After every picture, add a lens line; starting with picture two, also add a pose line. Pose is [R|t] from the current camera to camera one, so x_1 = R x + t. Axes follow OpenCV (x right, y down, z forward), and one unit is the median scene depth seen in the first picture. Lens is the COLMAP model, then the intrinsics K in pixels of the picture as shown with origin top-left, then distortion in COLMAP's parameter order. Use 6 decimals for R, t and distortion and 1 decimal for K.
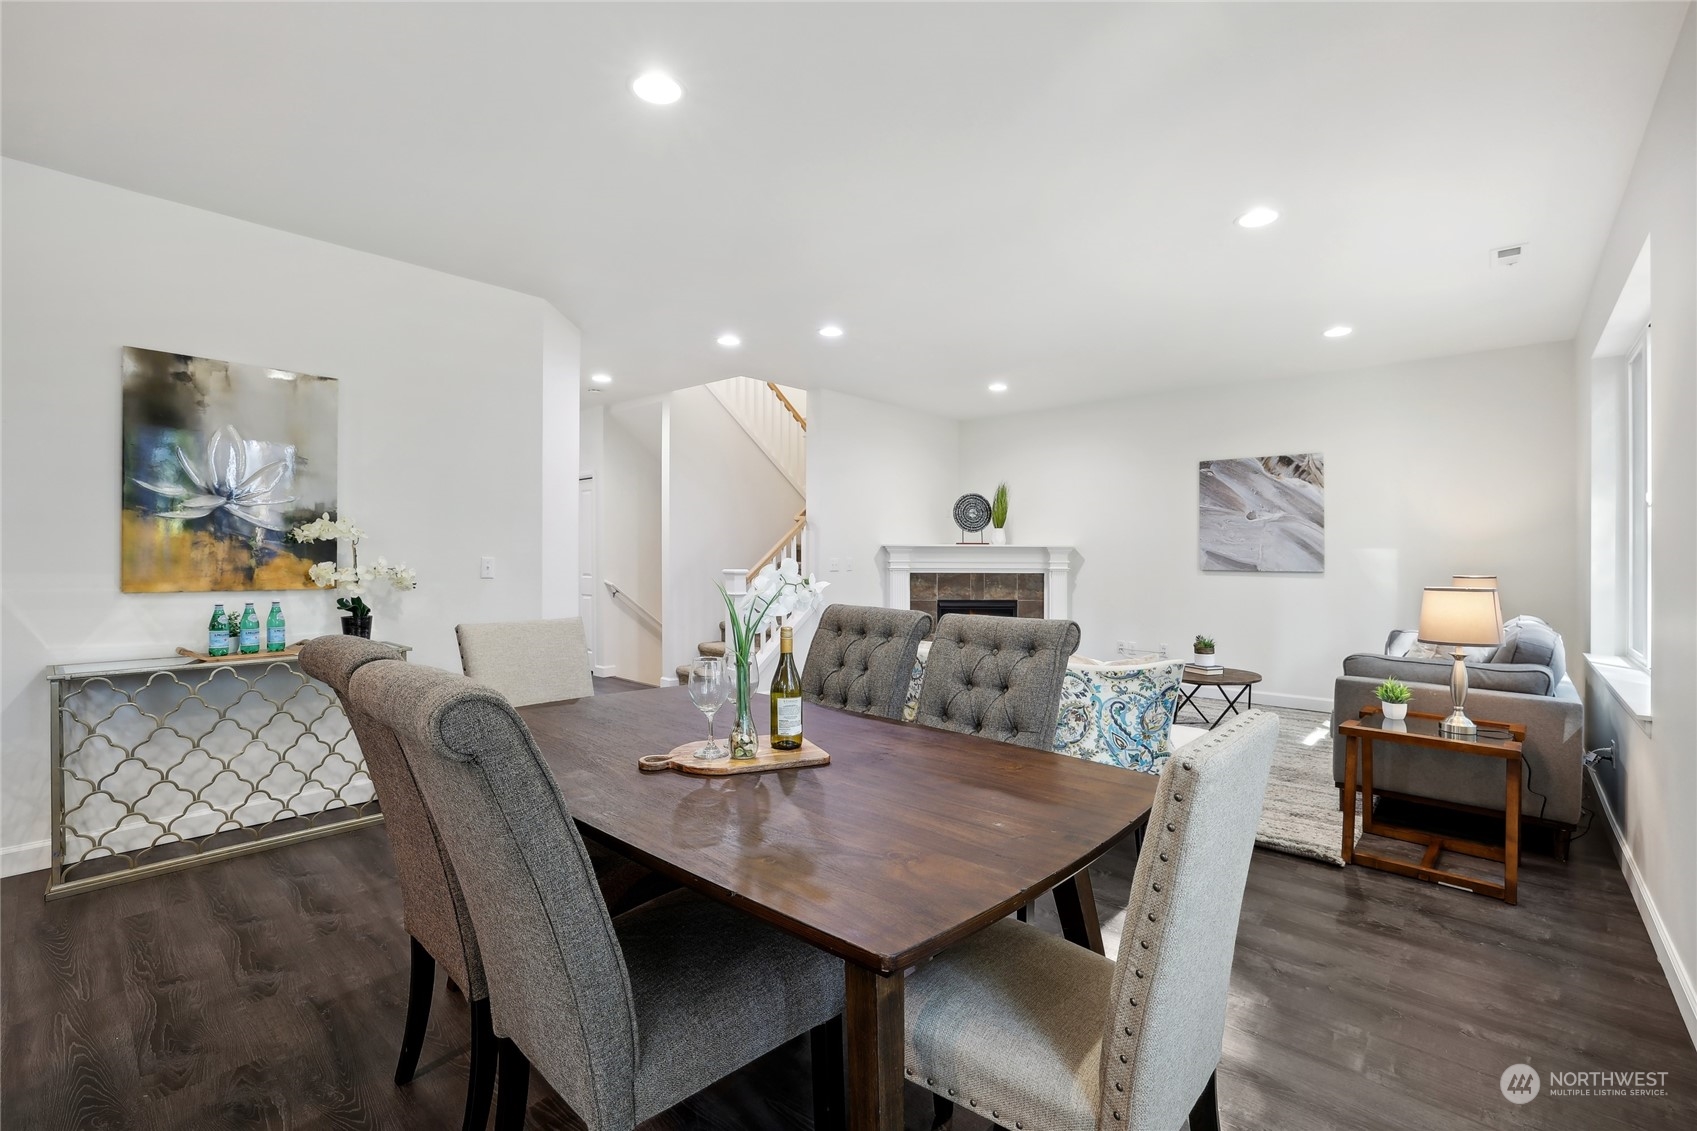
lens RADIAL K [[724.2, 0, 840.4], [0, 724.2, 545.1], [0, 0, 1]] dist [-0.051105, 0.020335]
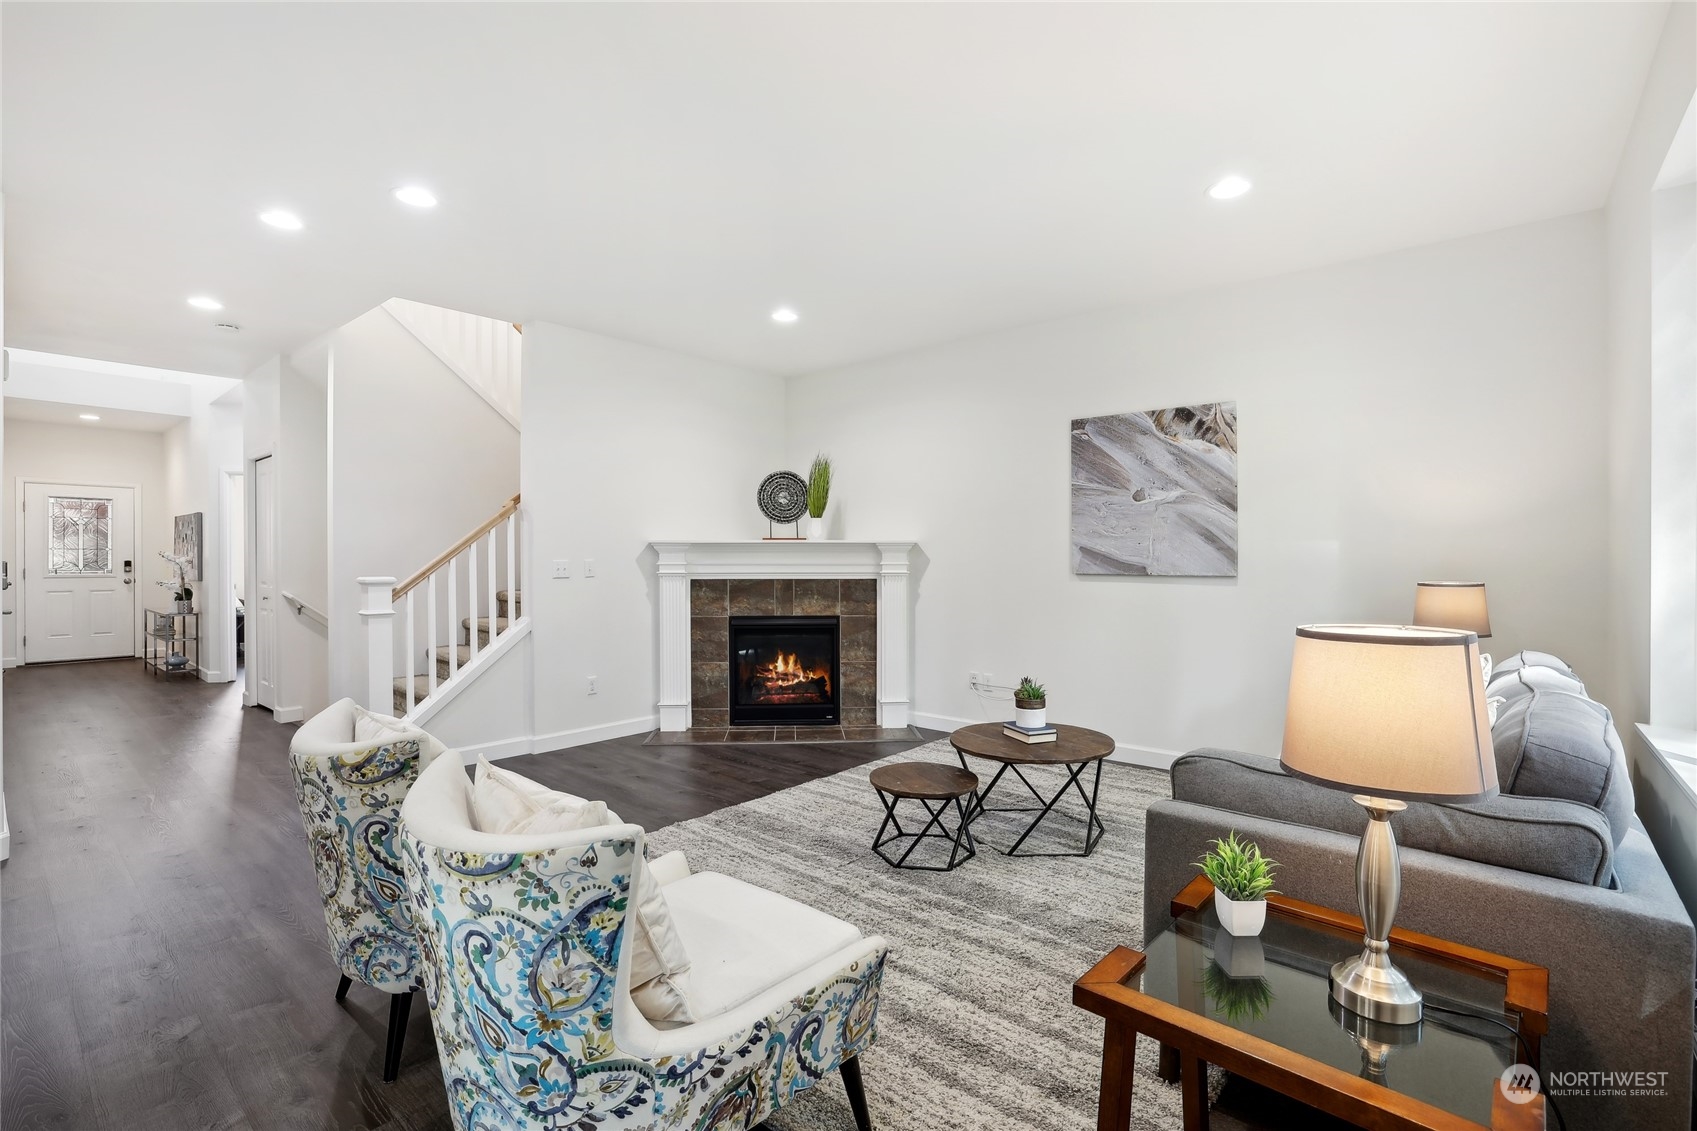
lens RADIAL K [[747.5, 0, 841.0], [0, 747.5, 550.4], [0, 0, 1]] dist [-0.040534, 0.015072]
pose [[0.999730, -0.005432, 0.022601, 0.280098], [0.005297, 0.999968, 0.006032, 0.006500], [-0.022633, -0.005911, 0.999726, 0.294980]]
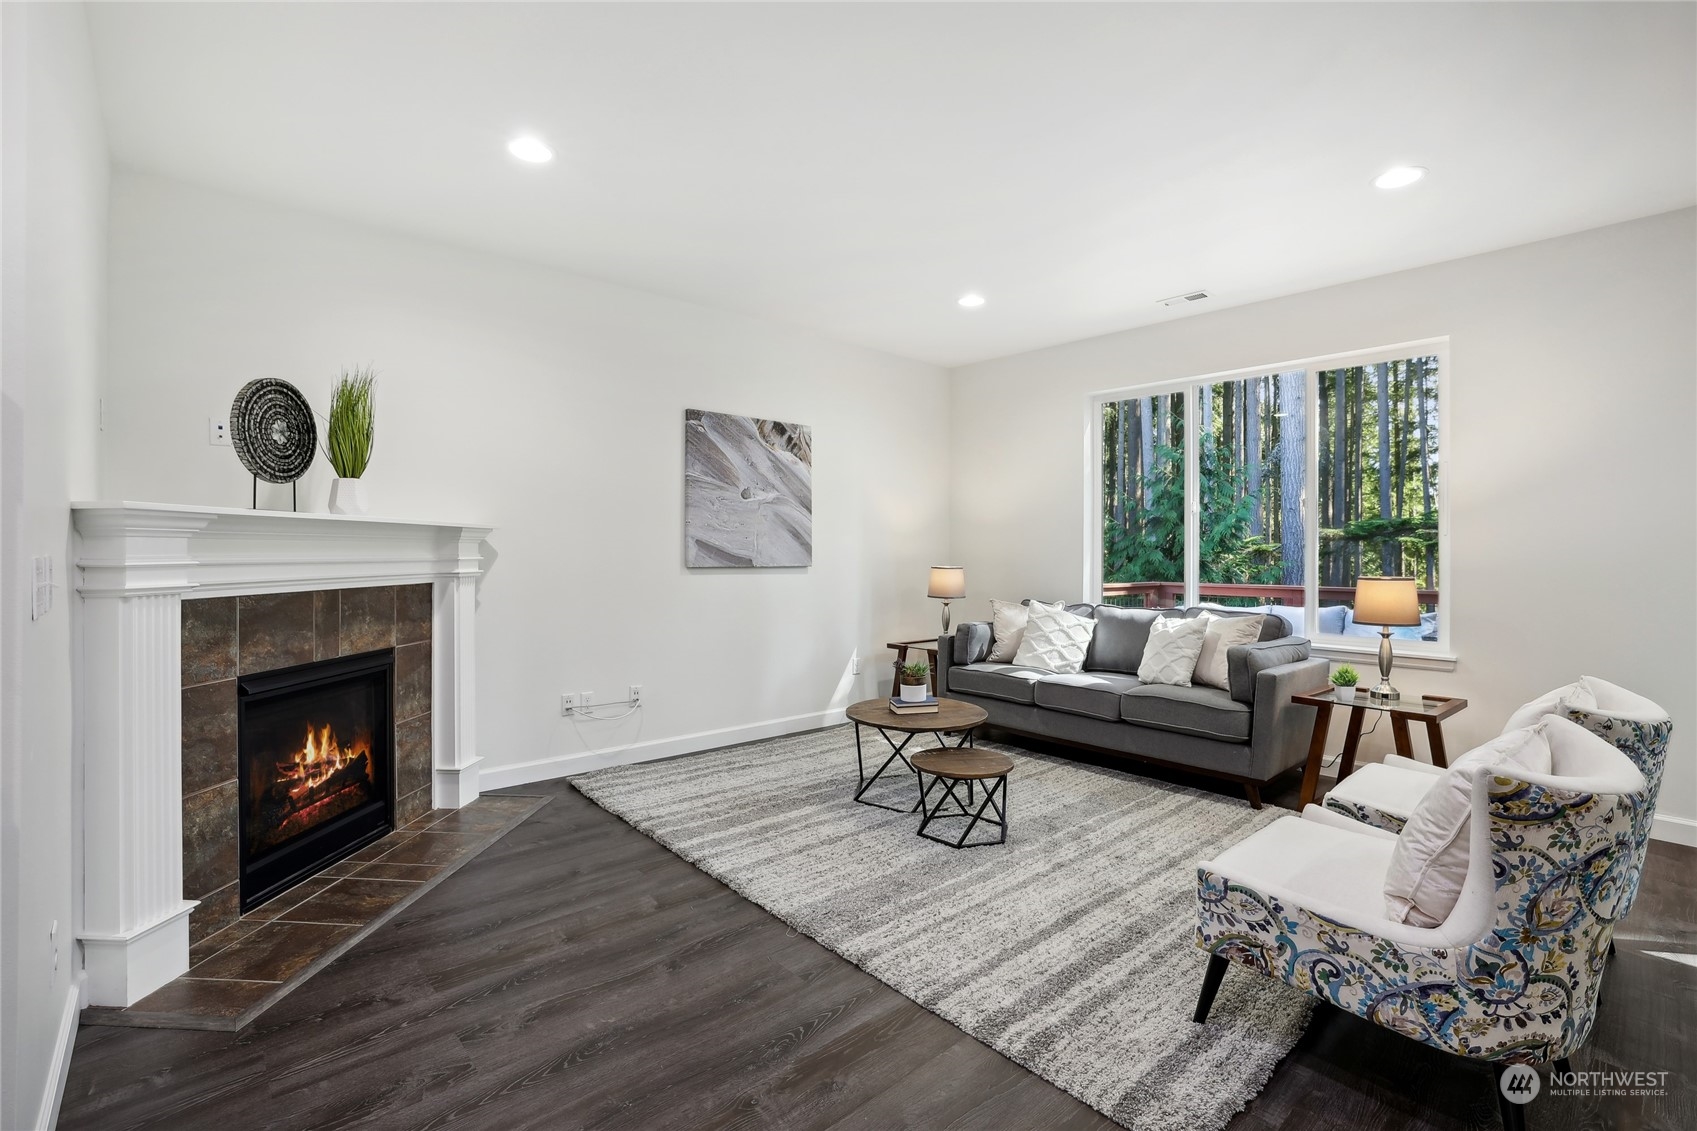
lens RADIAL K [[747.5, 0, 841.0], [0, 747.5, 550.4], [0, 0, 1]] dist [-0.040534, 0.015072]
pose [[0.130118, -0.002433, 0.991496, -0.199997], [-0.015509, 0.999870, 0.004489, 0.014073], [-0.991377, -0.015961, 0.130064, 0.826223]]
